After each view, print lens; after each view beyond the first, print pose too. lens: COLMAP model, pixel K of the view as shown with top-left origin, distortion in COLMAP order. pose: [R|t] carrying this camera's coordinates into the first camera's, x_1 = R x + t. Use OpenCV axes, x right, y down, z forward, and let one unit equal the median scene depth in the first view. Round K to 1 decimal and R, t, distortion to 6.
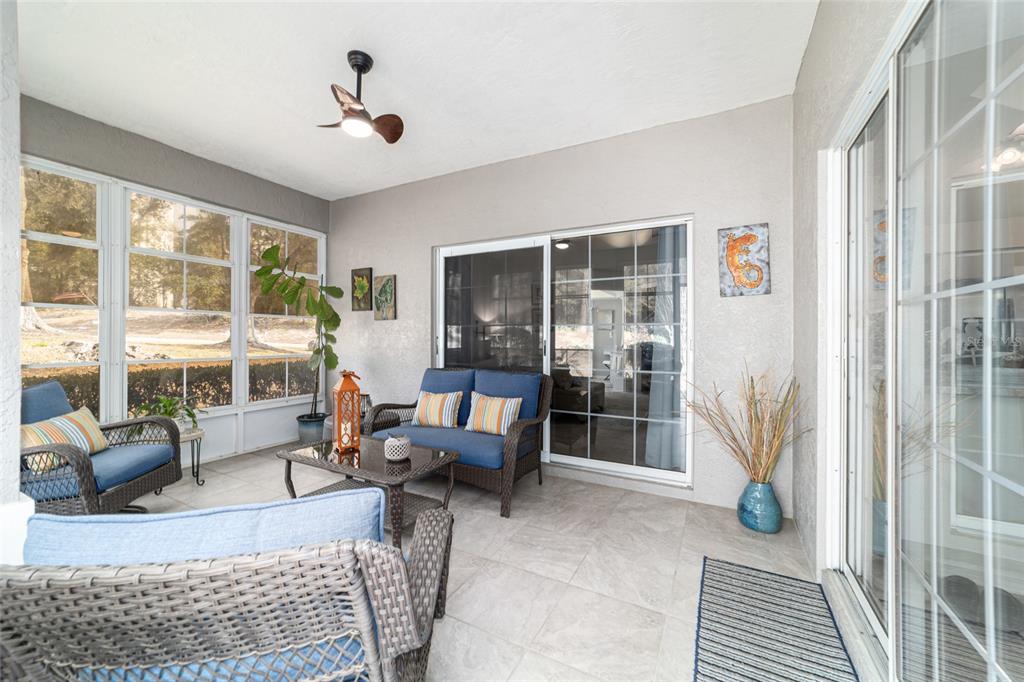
lens RADIAL K [[394.3, 0, 516.2], [0, 394.3, 337.9], [0, 0, 1]] dist [-0.011986, 0.005811]
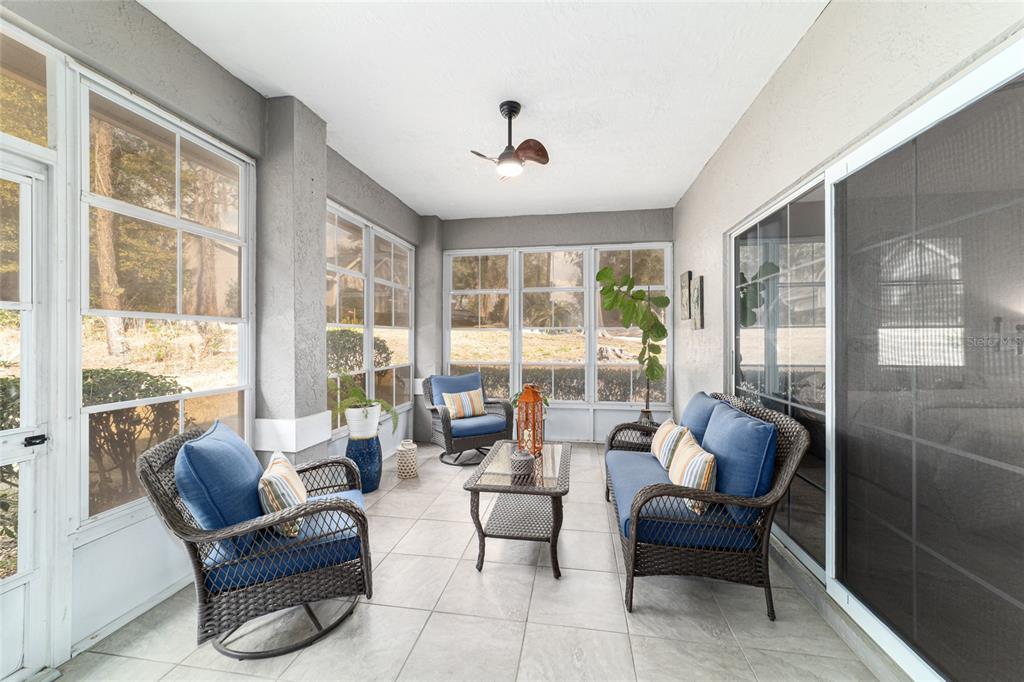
lens RADIAL K [[394.3, 0, 514.3], [0, 394.3, 338.9], [0, 0, 1]] dist [-0.011986, 0.005811]
pose [[0.311743, -0.003108, -0.950161, 0.384062], [-0.000687, 0.999994, -0.003496, -0.022436], [0.950166, 0.001743, 0.311739, 0.377827]]
